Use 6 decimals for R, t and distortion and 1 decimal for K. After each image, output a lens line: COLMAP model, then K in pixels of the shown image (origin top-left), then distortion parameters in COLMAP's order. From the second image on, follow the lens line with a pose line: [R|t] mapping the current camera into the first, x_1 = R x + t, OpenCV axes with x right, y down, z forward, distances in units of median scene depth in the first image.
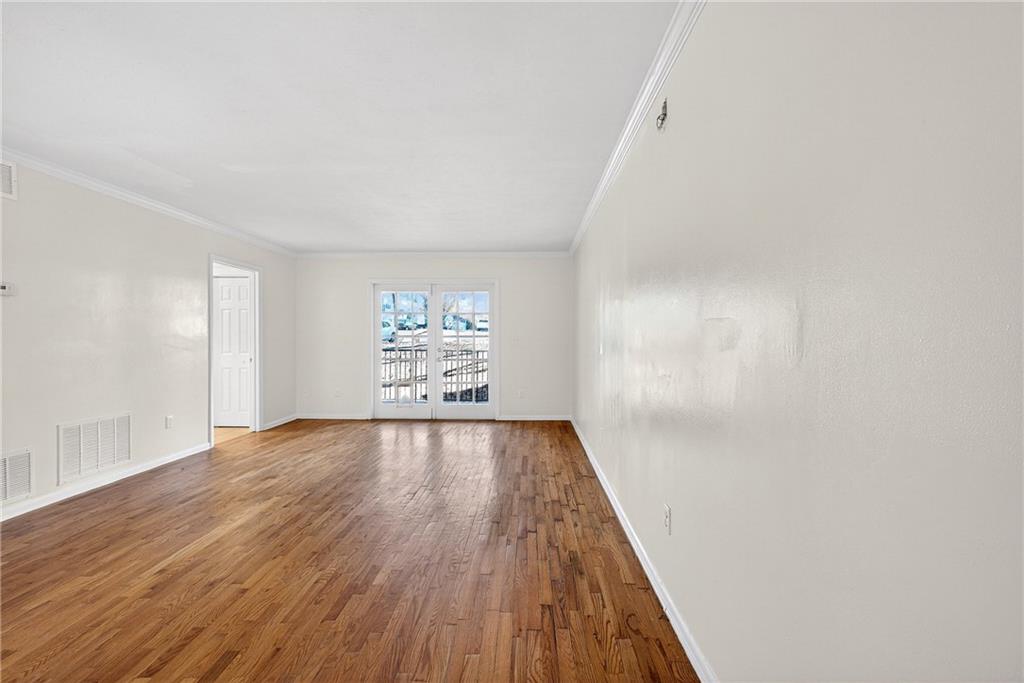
lens RADIAL K [[404.8, 0, 512.0], [0, 404.8, 341.5], [0, 0, 1]] dist [0.031404, -0.000052]
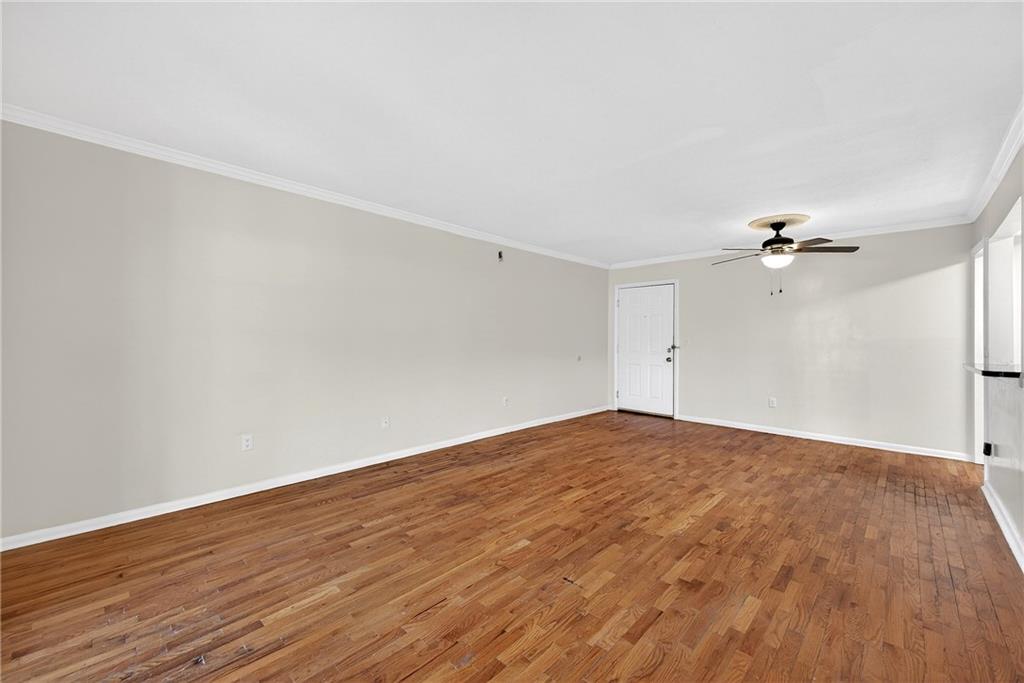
lens RADIAL K [[404.4, 0, 512.0], [0, 404.4, 336.8], [0, 0, 1]] dist [0.013402, -0.000199]
pose [[-0.749646, -0.001189, 0.661837, -0.916797], [-0.000584, 0.999999, 0.001135, -0.013285], [-0.661838, 0.000465, -0.749647, 1.868828]]
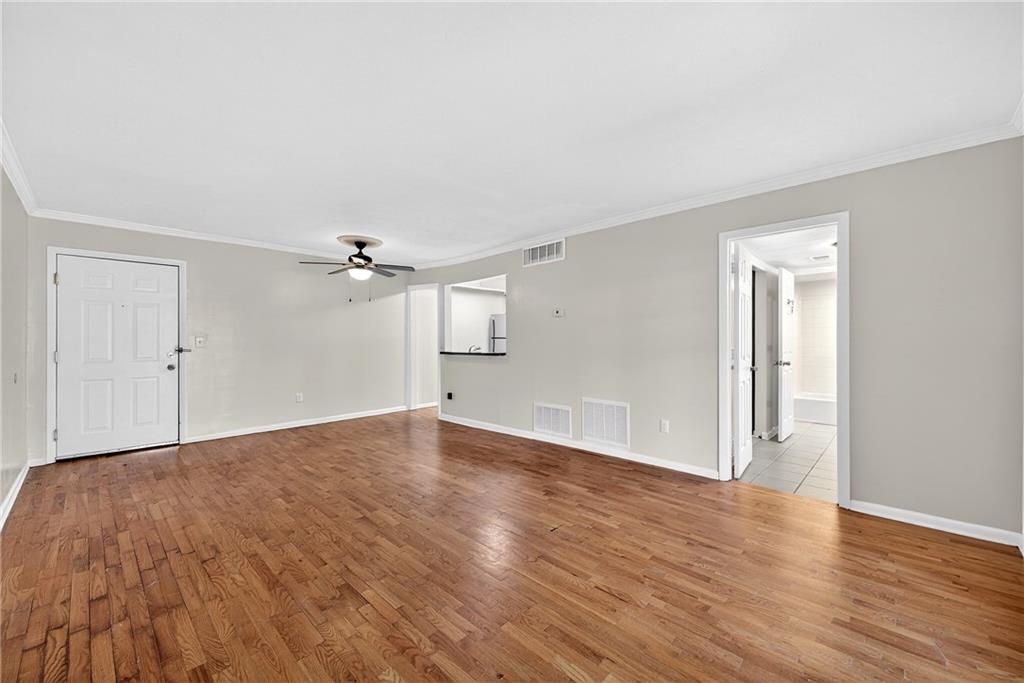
lens RADIAL K [[404.4, 0, 512.0], [0, 404.4, 336.8], [0, 0, 1]] dist [0.013402, -0.000199]
pose [[-0.661074, -0.001059, -0.750320, 0.158680], [-0.002540, 0.999996, 0.000826, -0.016257], [0.750316, 0.002452, -0.661075, 1.800979]]
